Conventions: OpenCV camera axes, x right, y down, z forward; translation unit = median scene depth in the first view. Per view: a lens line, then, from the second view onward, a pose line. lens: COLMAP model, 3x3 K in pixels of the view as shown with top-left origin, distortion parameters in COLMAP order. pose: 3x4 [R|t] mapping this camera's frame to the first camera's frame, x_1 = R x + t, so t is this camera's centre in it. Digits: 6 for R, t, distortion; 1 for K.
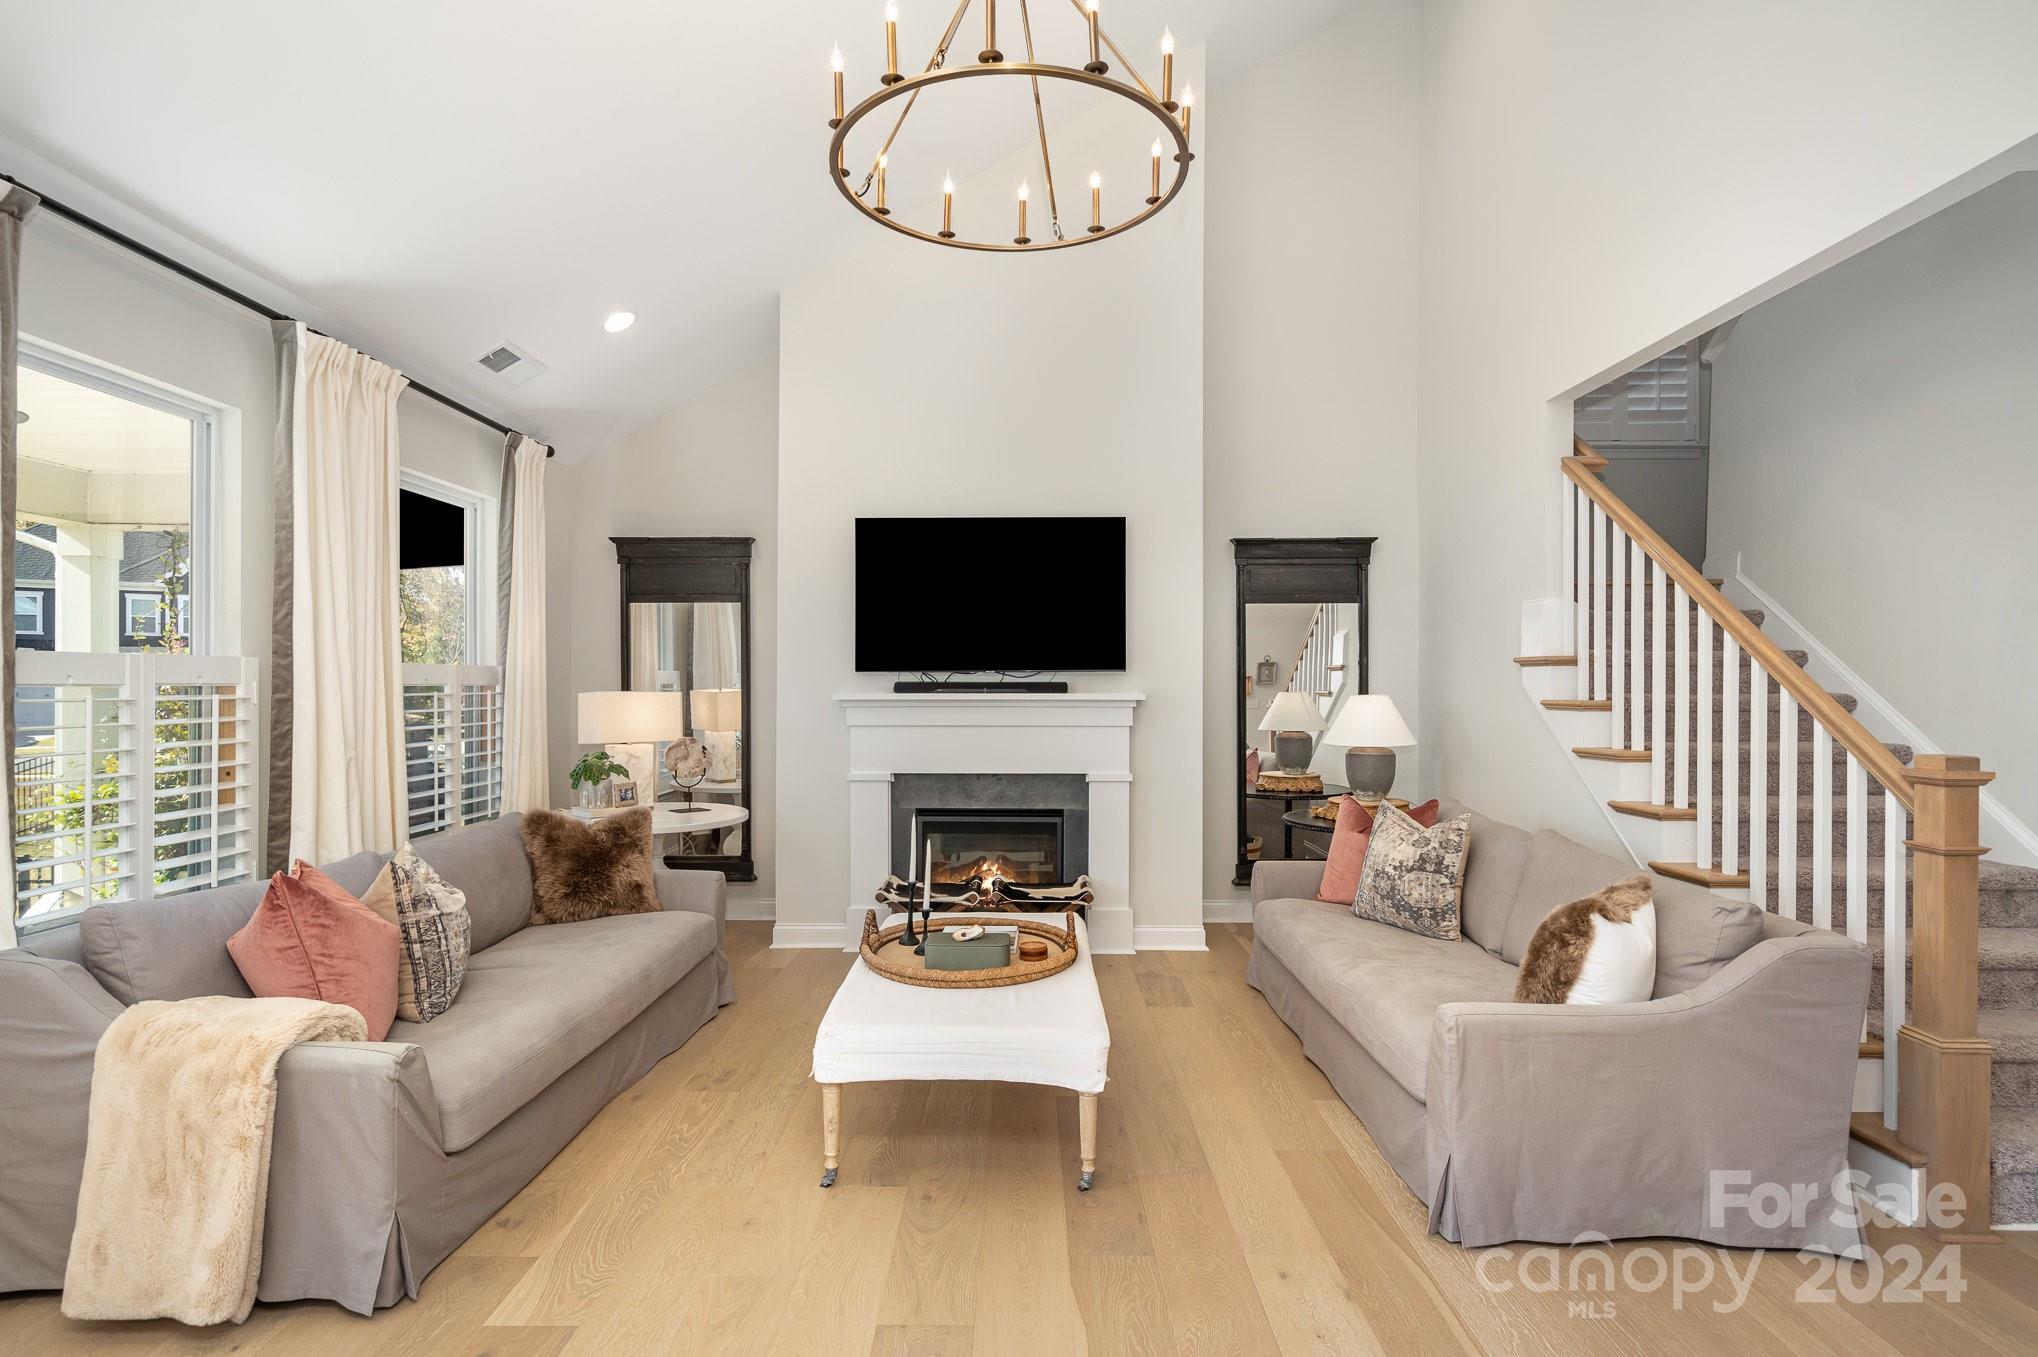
lens RADIAL K [[959.2, 0, 1016.5], [0, 959.2, 694.2], [0, 0, 1]] dist [0.000508, 0.002011]
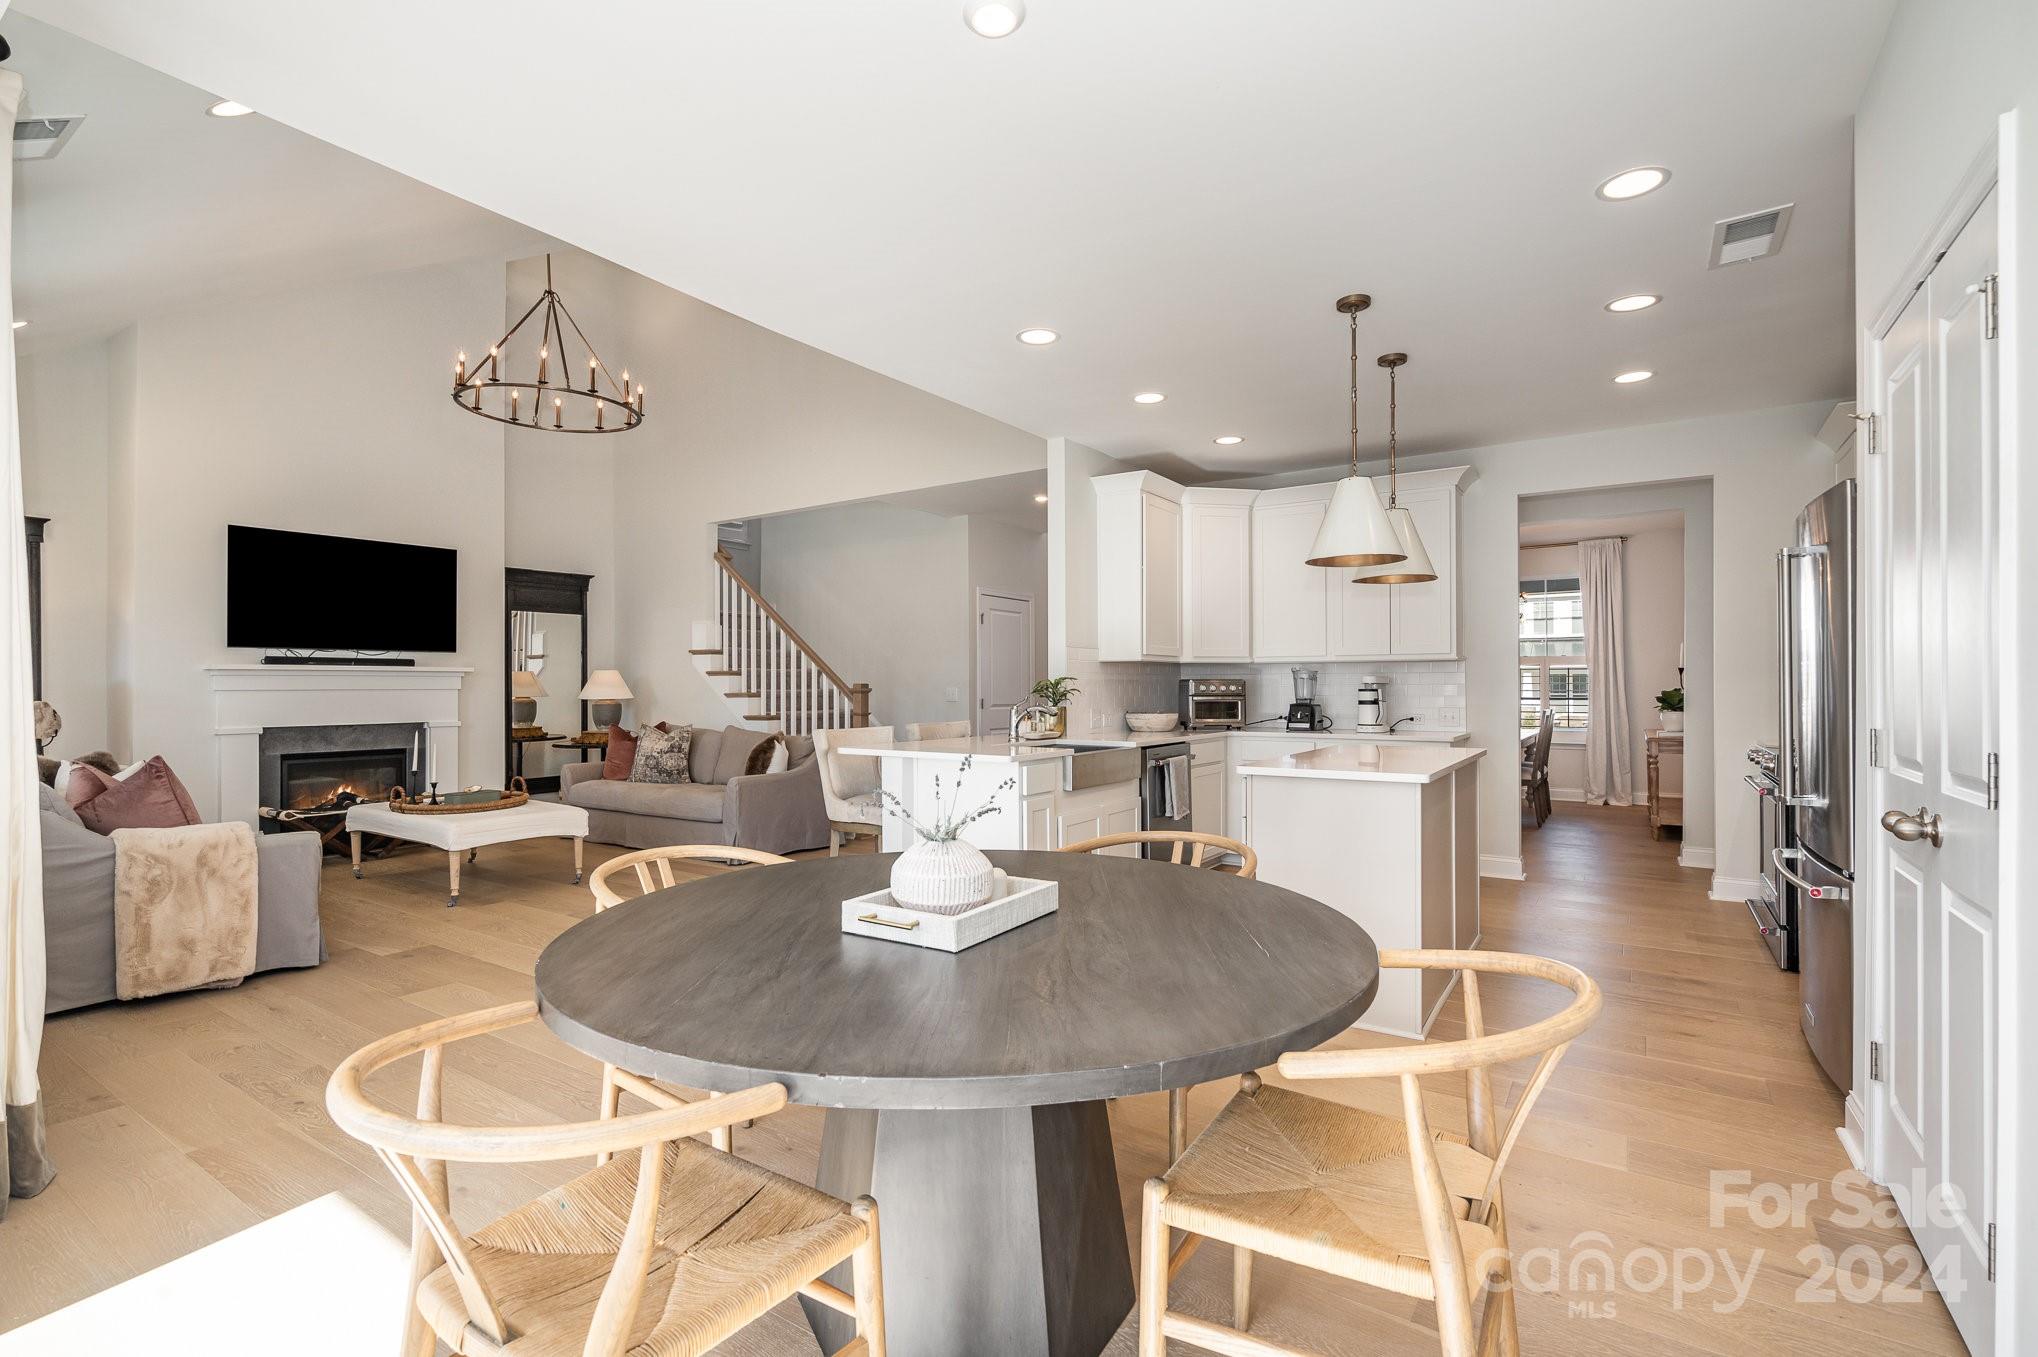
lens RADIAL K [[932.8, 0, 1018.4], [0, 932.8, 675.4], [0, 0, 1]] dist [0.004903, 0.000305]
pose [[0.539279, 0.005823, 0.842107, -0.715106], [0.014126, 0.999773, -0.015960, 0.053179], [-0.842008, 0.020502, 0.539075, -0.580466]]
